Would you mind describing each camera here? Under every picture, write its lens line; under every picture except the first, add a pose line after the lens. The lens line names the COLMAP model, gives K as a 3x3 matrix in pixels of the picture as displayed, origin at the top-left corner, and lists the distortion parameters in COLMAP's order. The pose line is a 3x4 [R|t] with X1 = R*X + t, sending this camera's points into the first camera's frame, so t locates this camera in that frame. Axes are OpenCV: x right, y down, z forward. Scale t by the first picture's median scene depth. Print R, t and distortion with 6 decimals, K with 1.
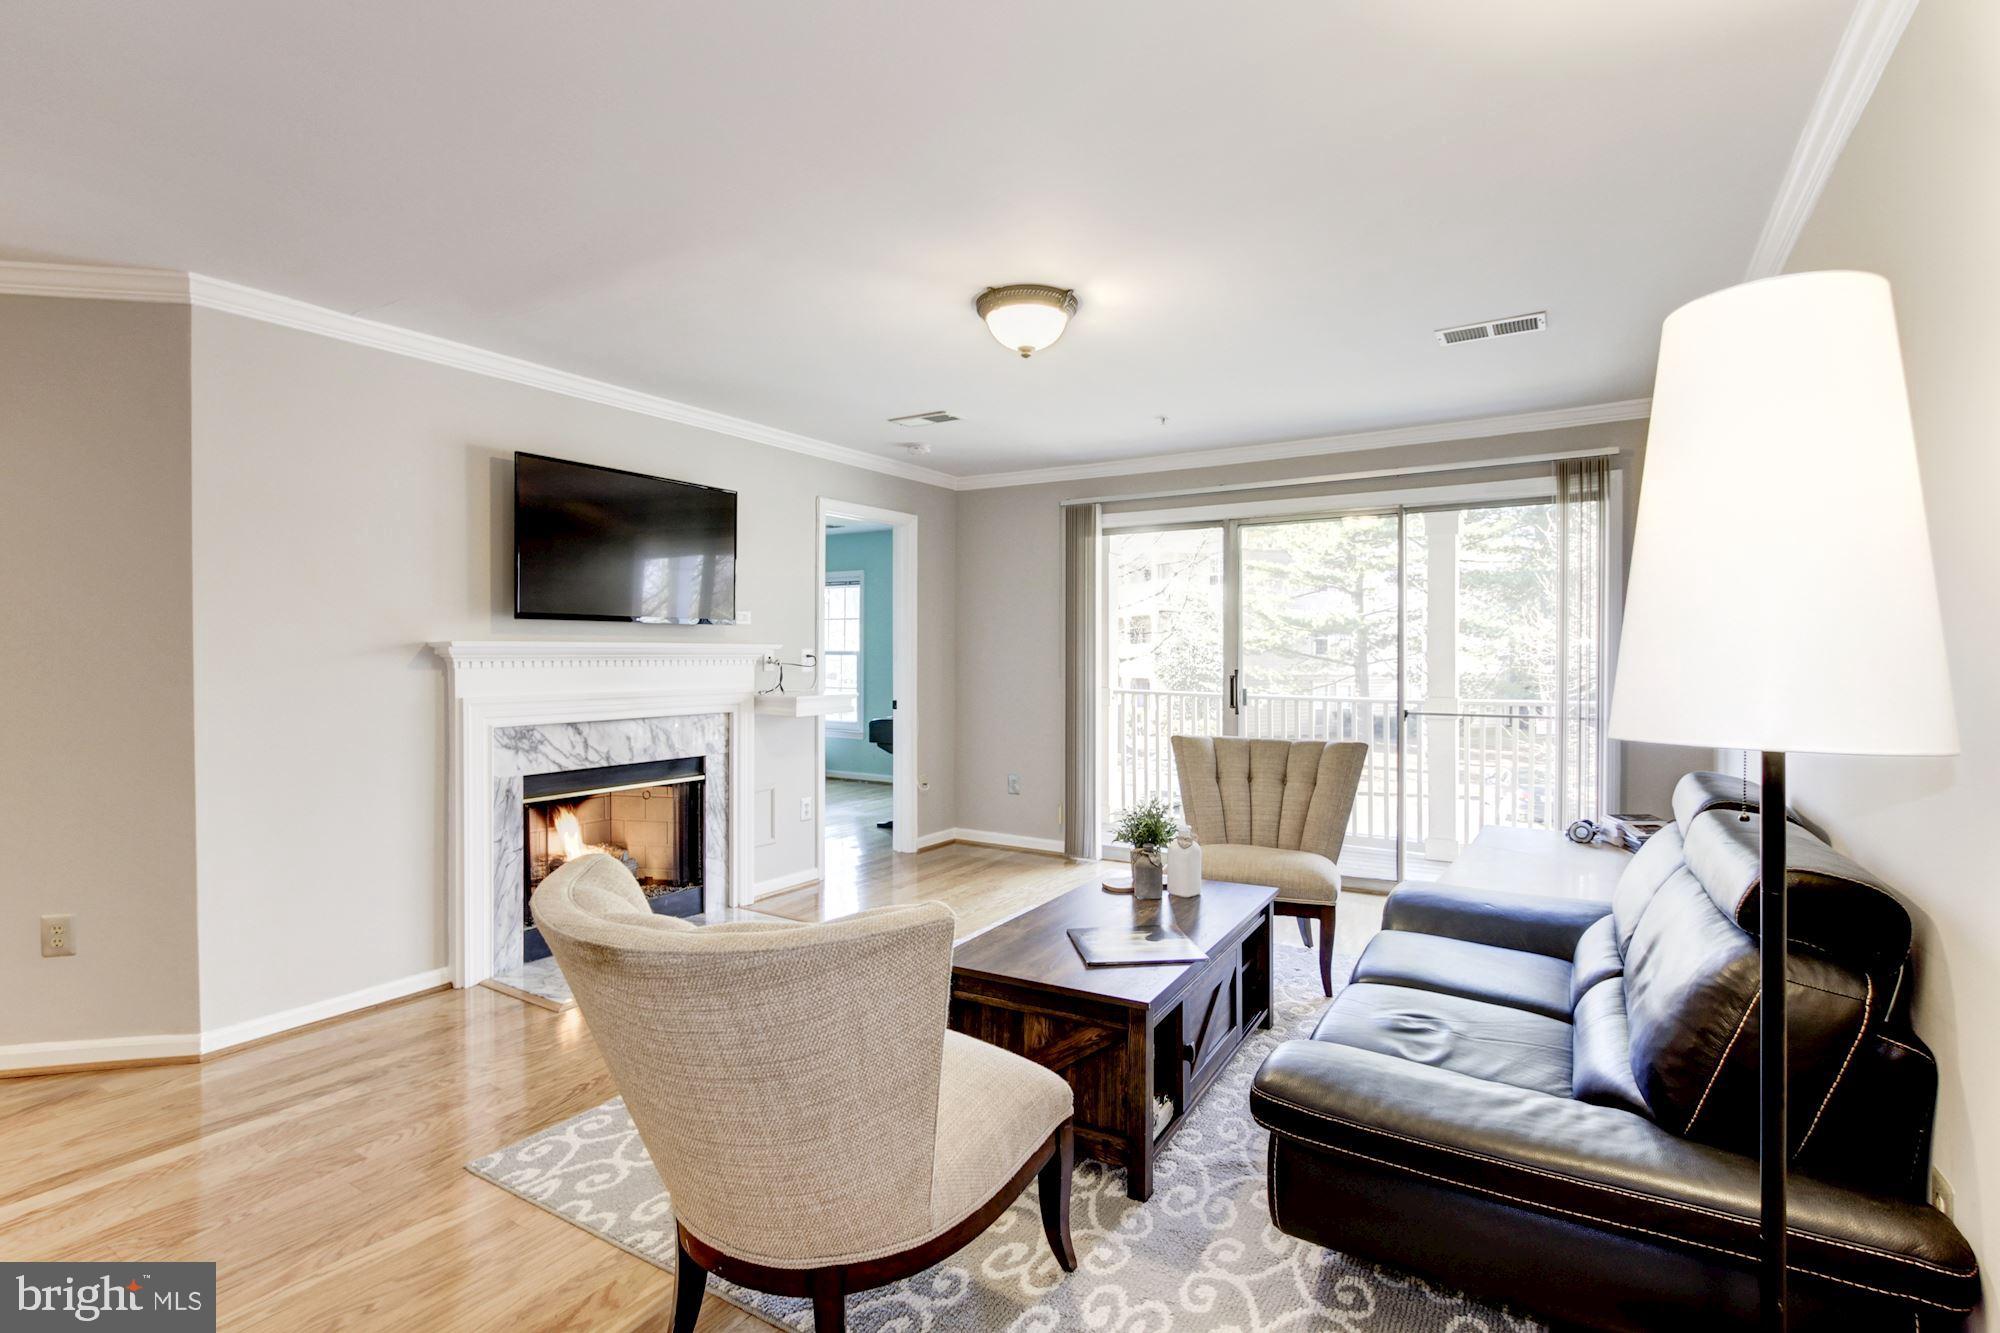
lens RADIAL K [[942.5, 0, 1003.5], [0, 942.5, 647.6], [0, 0, 1]] dist [-0.002259, -0.000129]
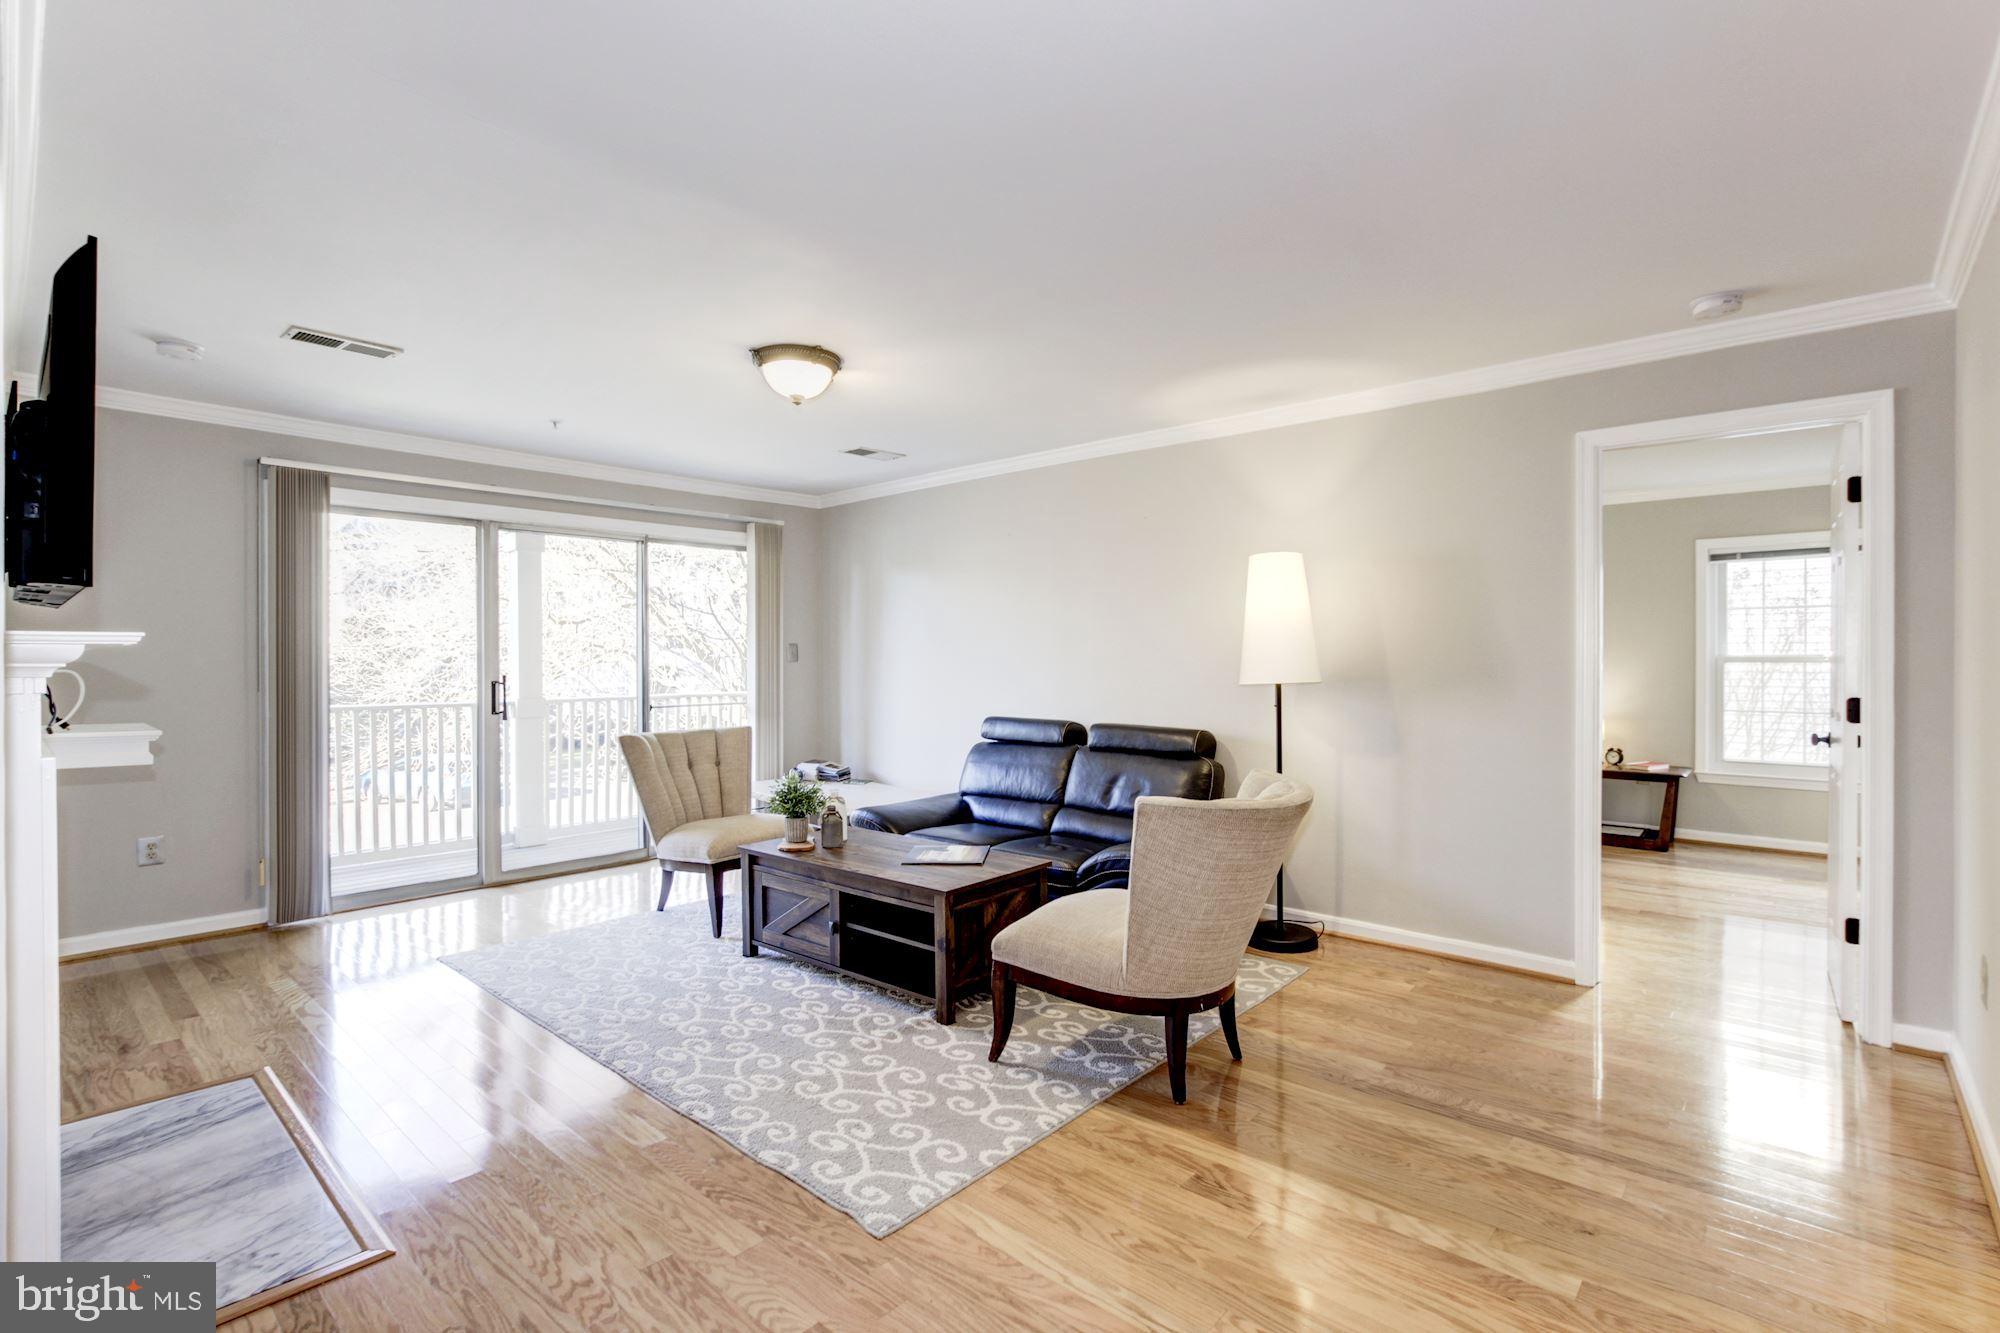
lens RADIAL K [[916.3, 0, 998.2], [0, 916.3, 661.7], [0, 0, 1]] dist [-0.004180, -0.000381]
pose [[0.180261, -0.008372, 0.983583, -0.784480], [-0.004466, 0.999947, 0.009330, -0.002414], [-0.983609, -0.006074, 0.180214, 0.412388]]
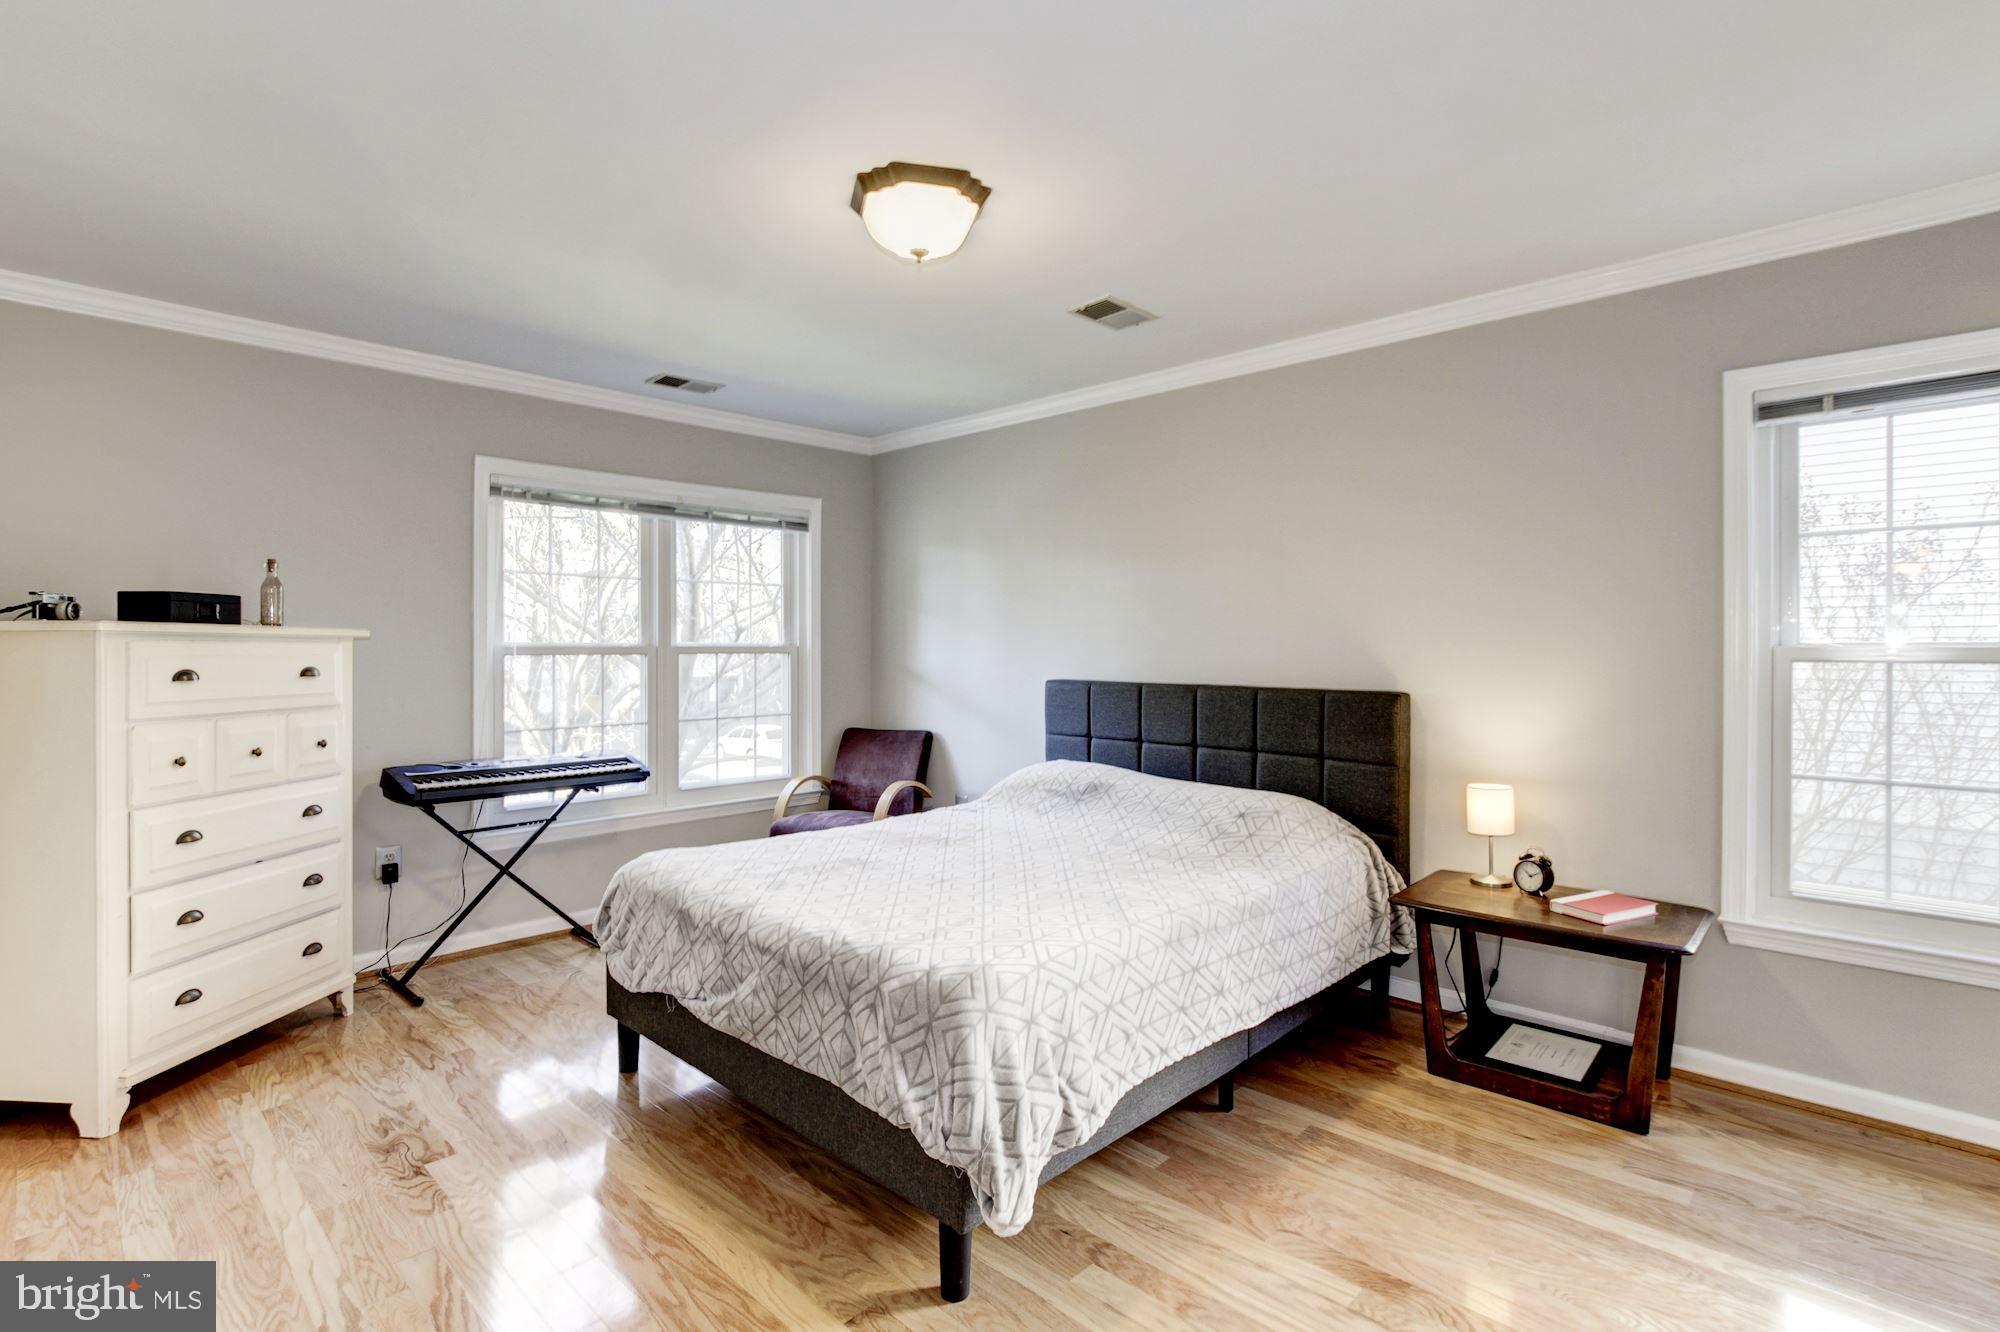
lens RADIAL K [[942.5, 0, 1003.5], [0, 942.5, 647.1], [0, 0, 1]] dist [-0.002259, -0.000129]
pose [[0.220884, -0.006824, 0.975276, -0.734655], [-0.007651, 0.999933, 0.008730, -0.002518], [-0.975270, -0.009391, 0.220817, 0.385030]]
